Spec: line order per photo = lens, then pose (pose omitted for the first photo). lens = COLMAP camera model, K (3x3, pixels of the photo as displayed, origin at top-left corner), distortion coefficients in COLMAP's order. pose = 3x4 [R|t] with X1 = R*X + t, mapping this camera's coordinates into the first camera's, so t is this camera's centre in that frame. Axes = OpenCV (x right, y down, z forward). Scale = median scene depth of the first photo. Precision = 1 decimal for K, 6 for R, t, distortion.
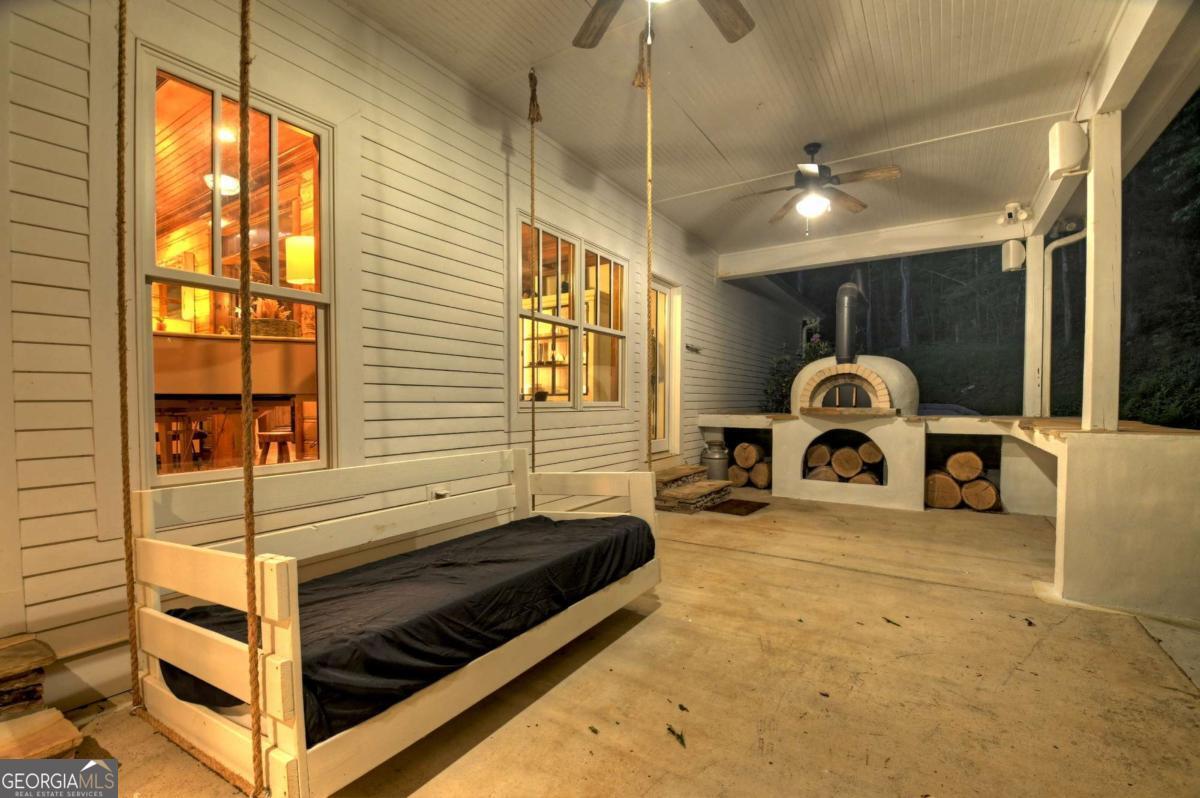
lens RADIAL K [[518.0, 0, 600.0], [0, 518.0, 399.0], [0, 0, 1]] dist [-0.009584, -0.000252]
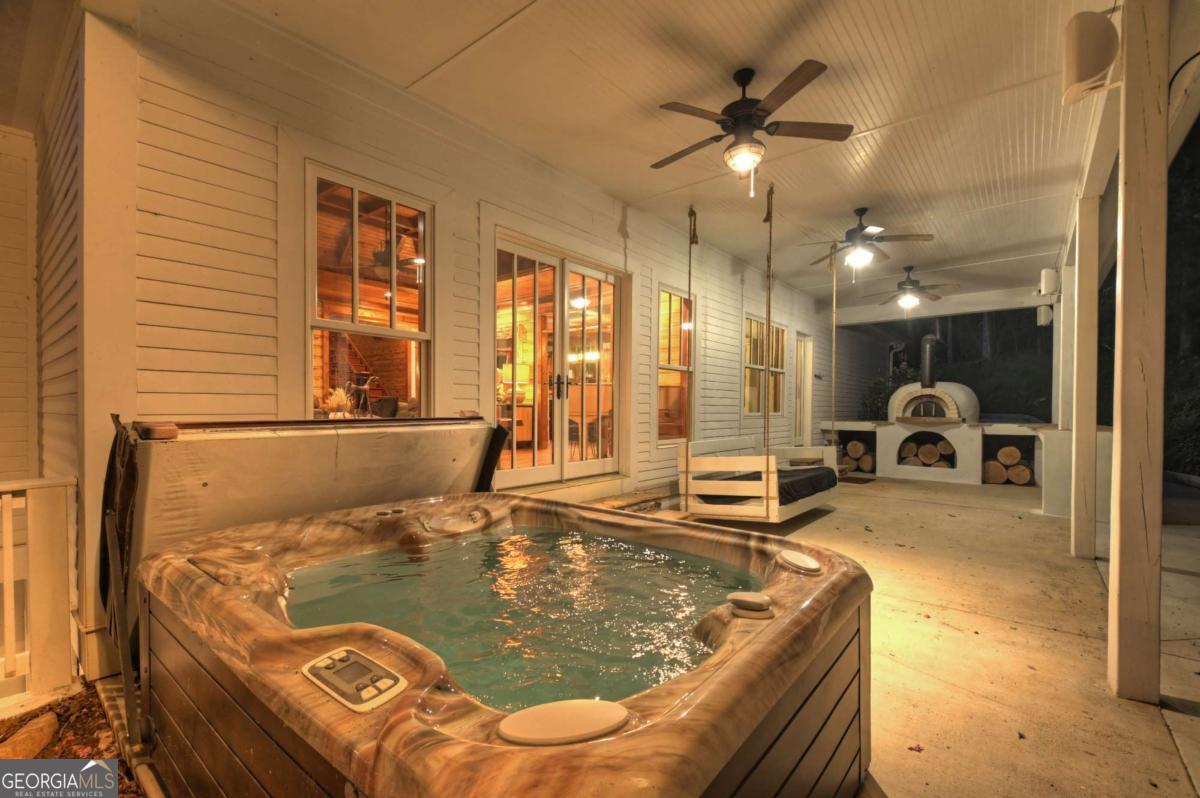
lens RADIAL K [[507.6, 0, 600.0], [0, 507.6, 399.0], [0, 0, 1]] dist [-0.036057, -0.000109]
pose [[0.990971, 0.002682, -0.134047, -0.276954], [-0.004840, 0.999864, -0.015775, -0.008635], [0.133986, 0.016281, 0.990849, -0.573017]]
